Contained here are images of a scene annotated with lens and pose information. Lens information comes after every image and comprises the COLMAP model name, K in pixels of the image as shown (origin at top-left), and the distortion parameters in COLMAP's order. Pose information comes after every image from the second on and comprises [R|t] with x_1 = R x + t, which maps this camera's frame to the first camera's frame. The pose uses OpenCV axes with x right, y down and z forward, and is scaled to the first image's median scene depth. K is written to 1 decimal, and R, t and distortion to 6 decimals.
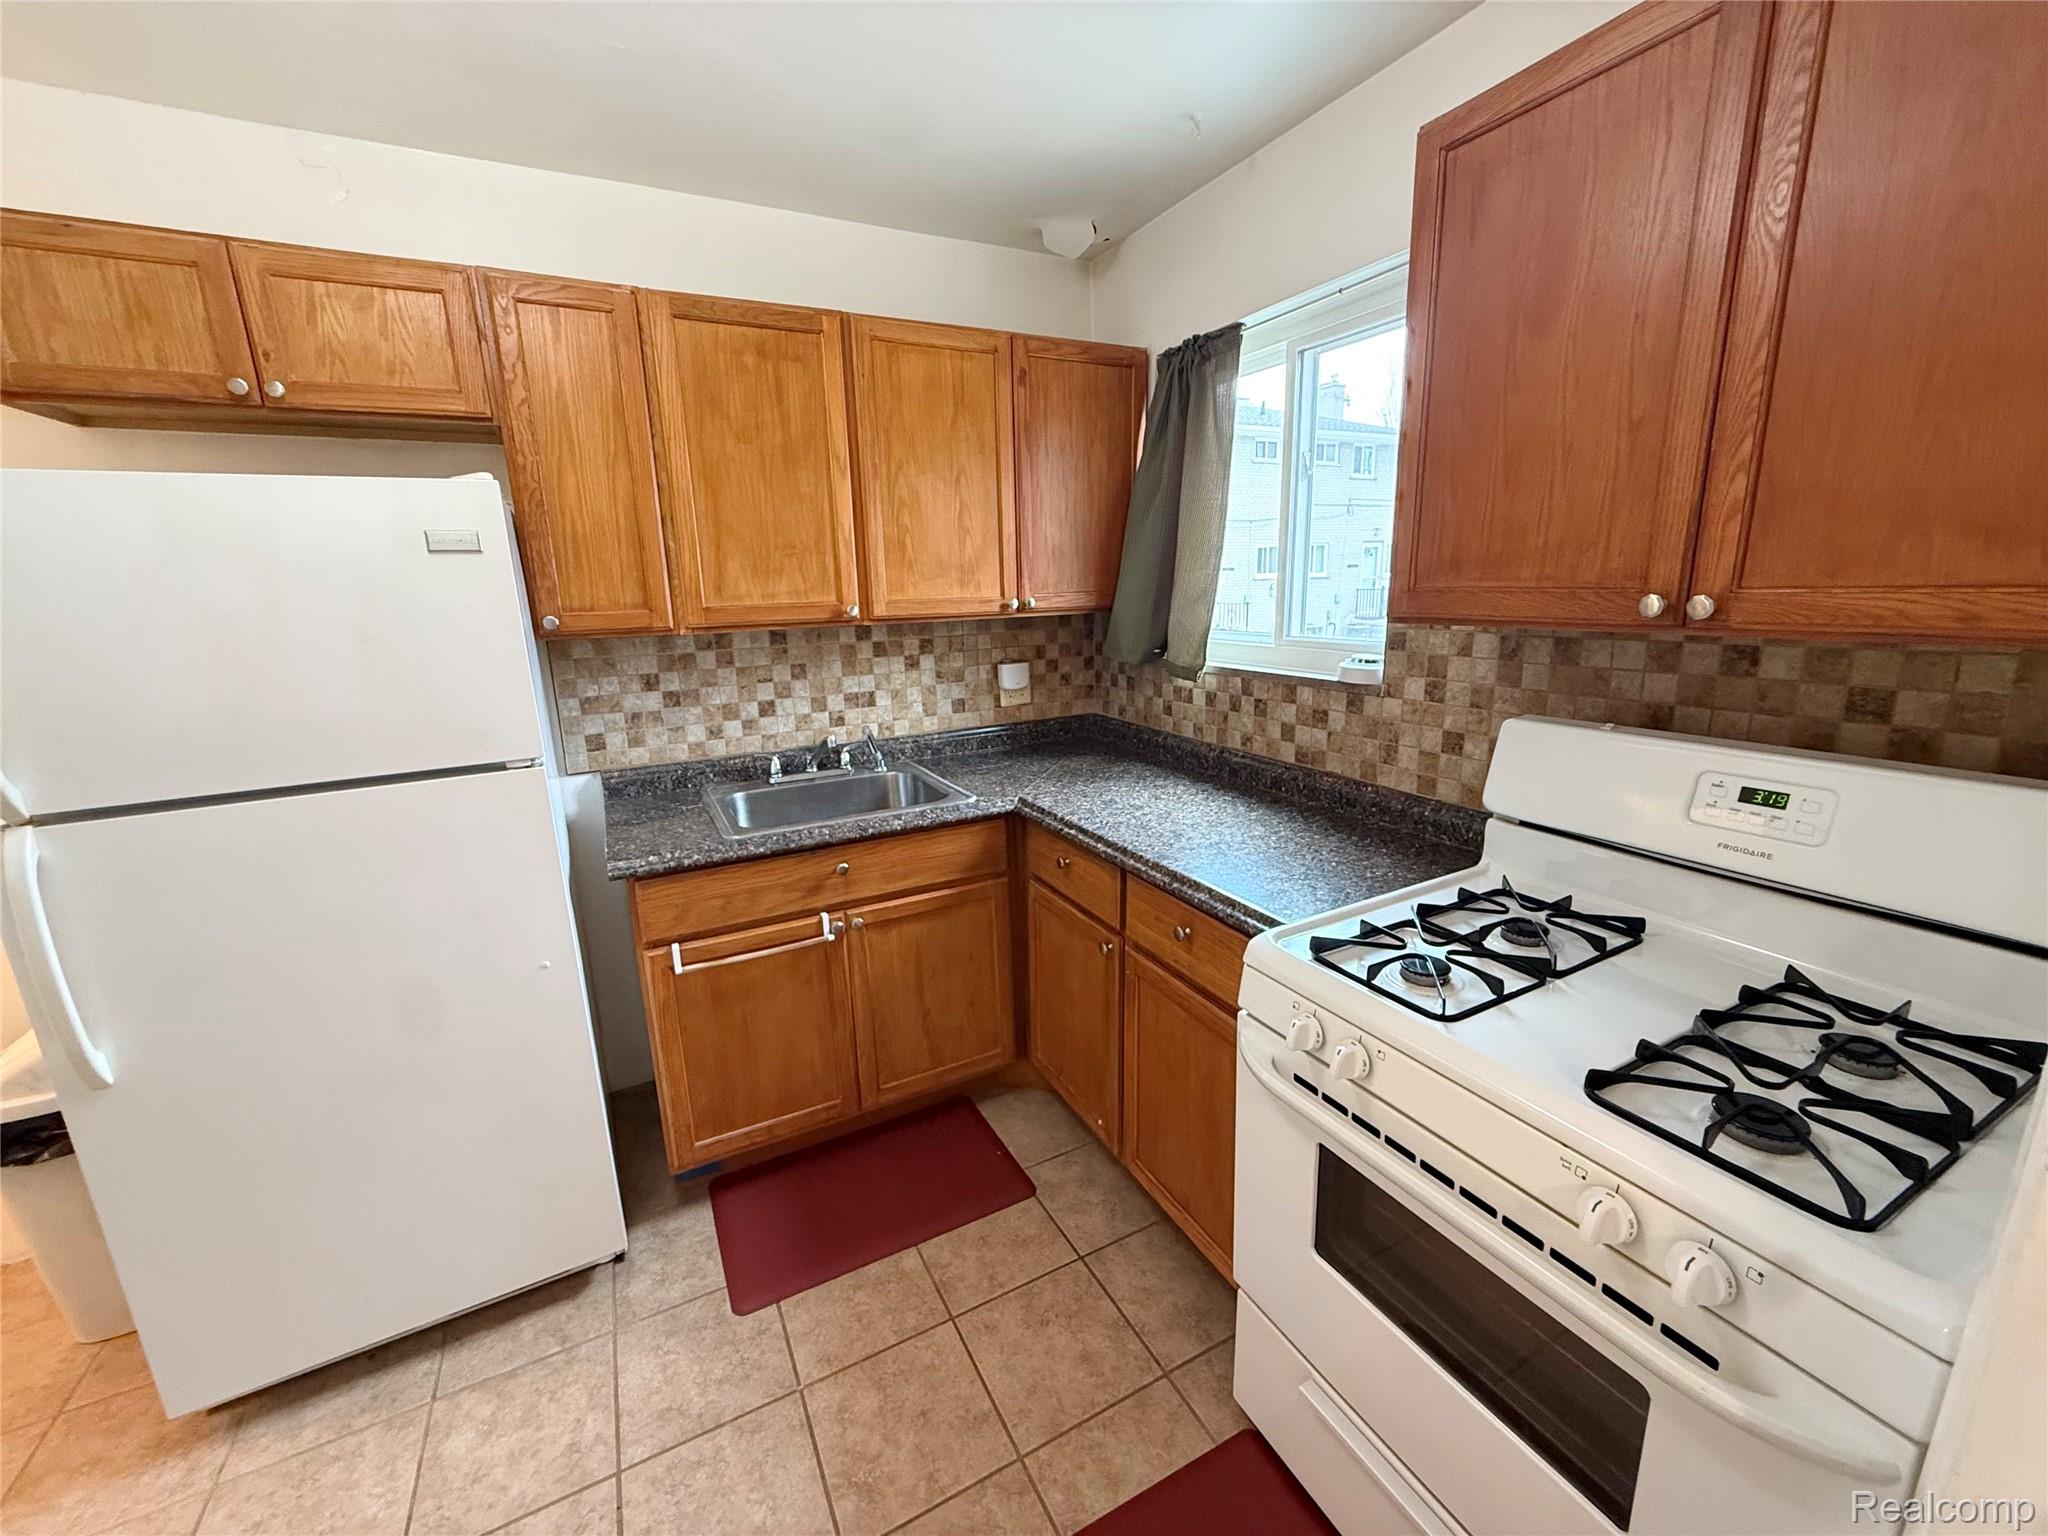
lens RADIAL K [[823.8, 0, 1021.7], [0, 823.8, 772.1], [0, 0, 1]] dist [0.000469, -0.000416]
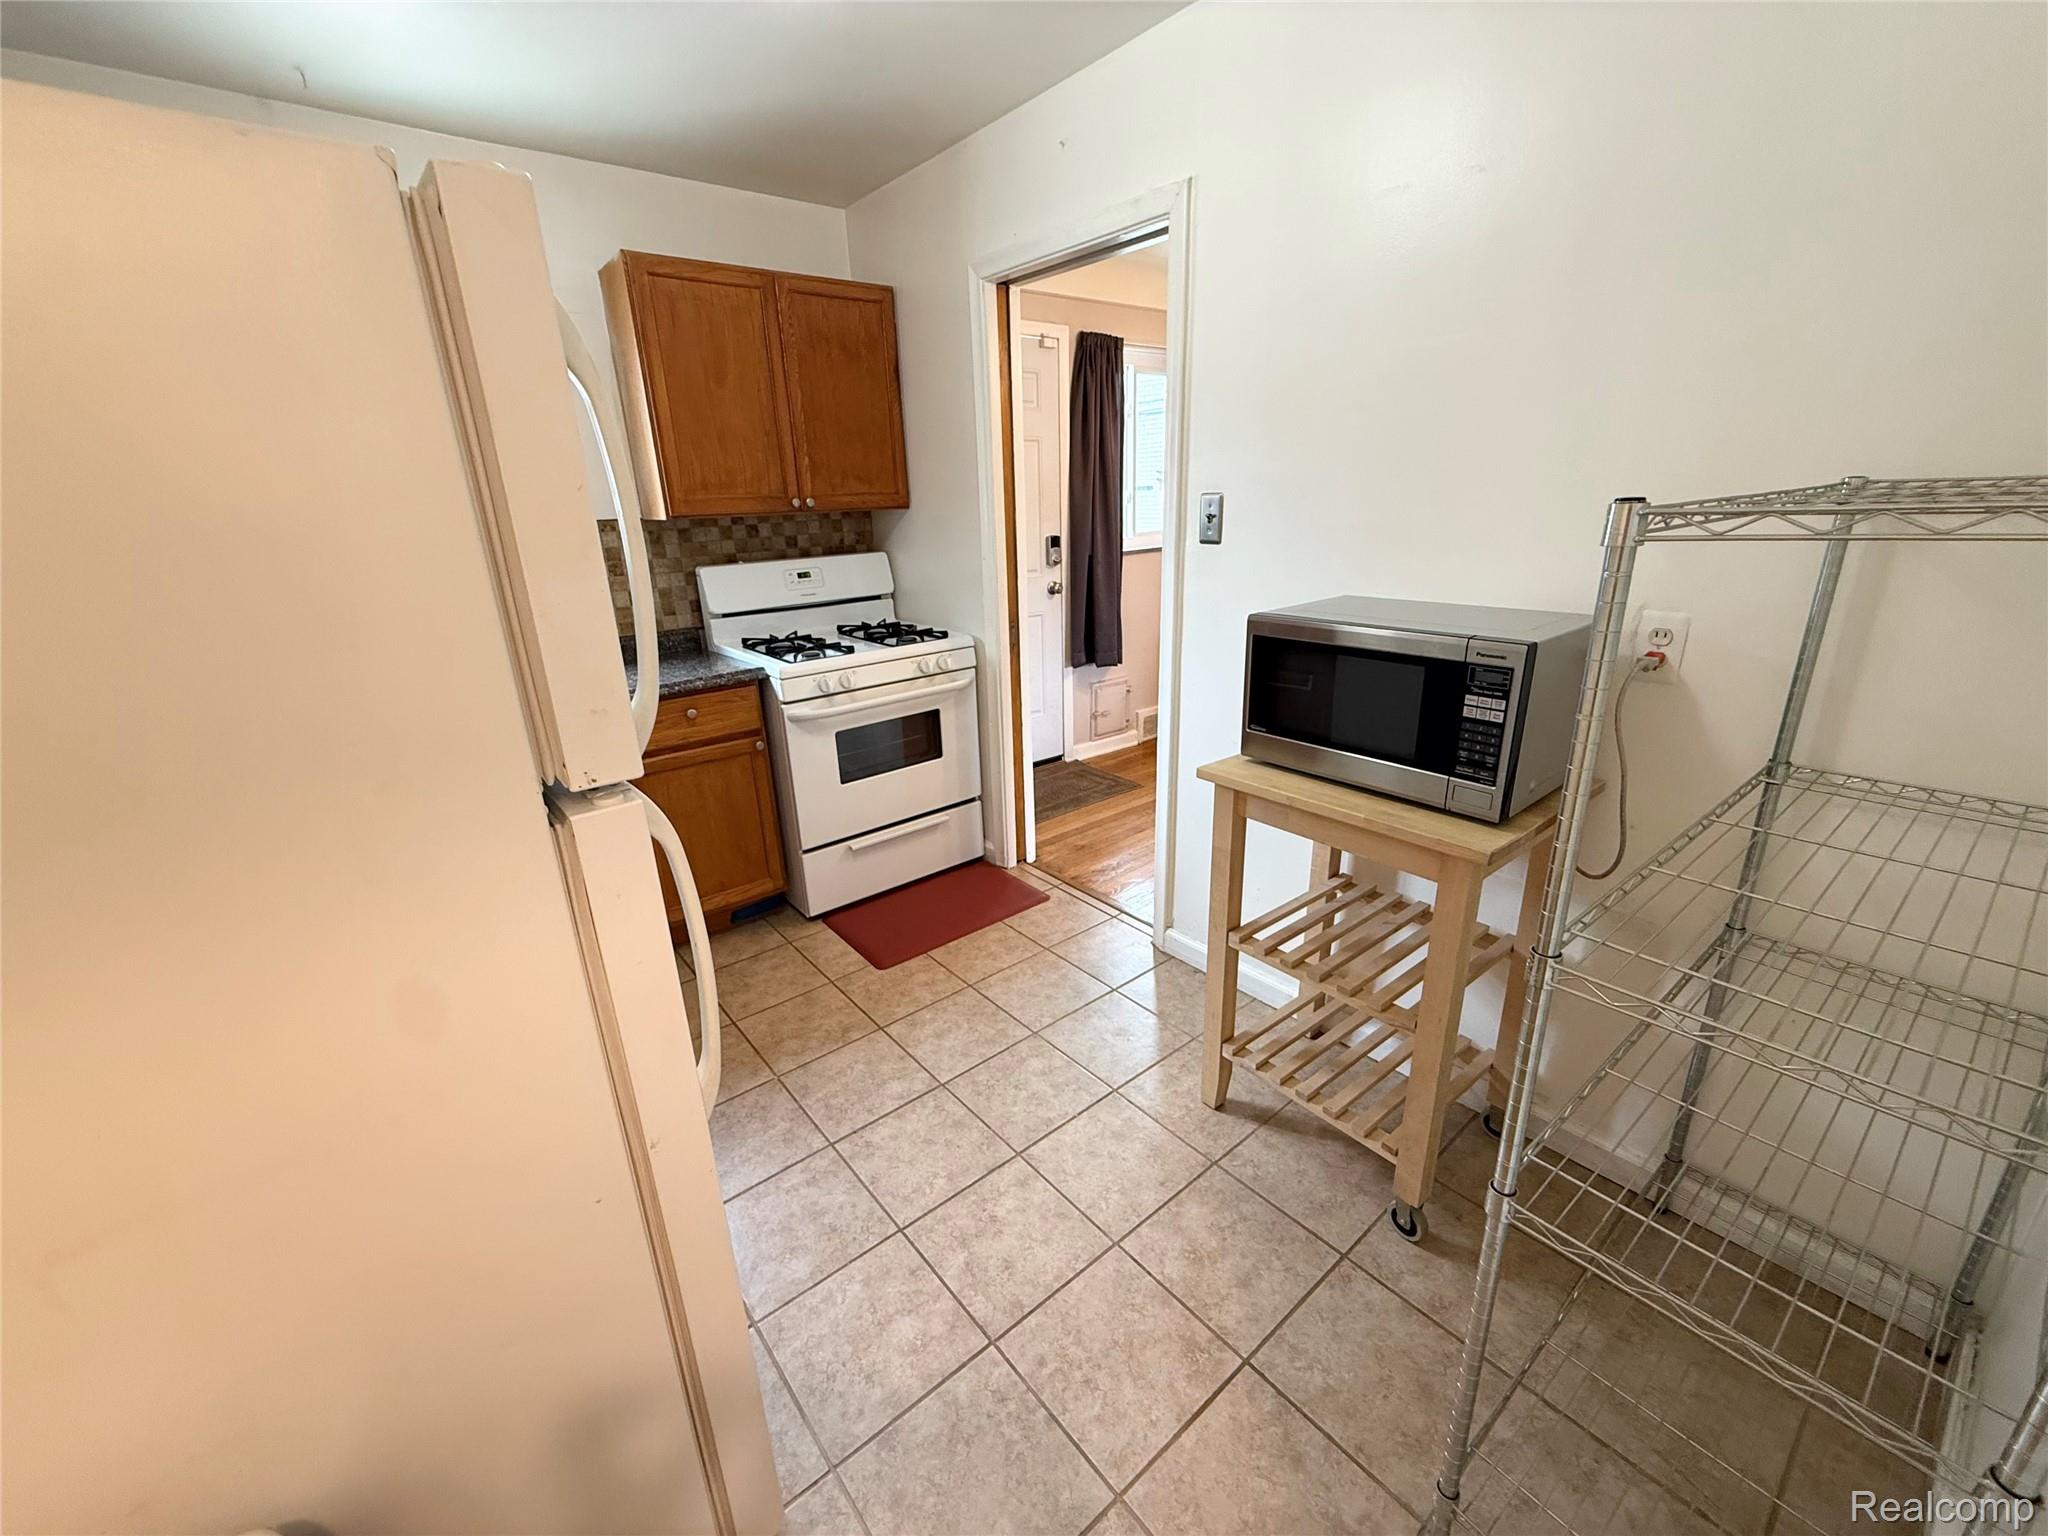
lens RADIAL K [[823.8, 0, 1021.7], [0, 823.8, 772.1], [0, 0, 1]] dist [0.000469, -0.000416]
pose [[-0.204359, -0.279831, 0.938047, -1.908104], [0.266646, 0.906121, 0.328398, -0.077728], [-0.941880, 0.317238, -0.110558, 0.760683]]
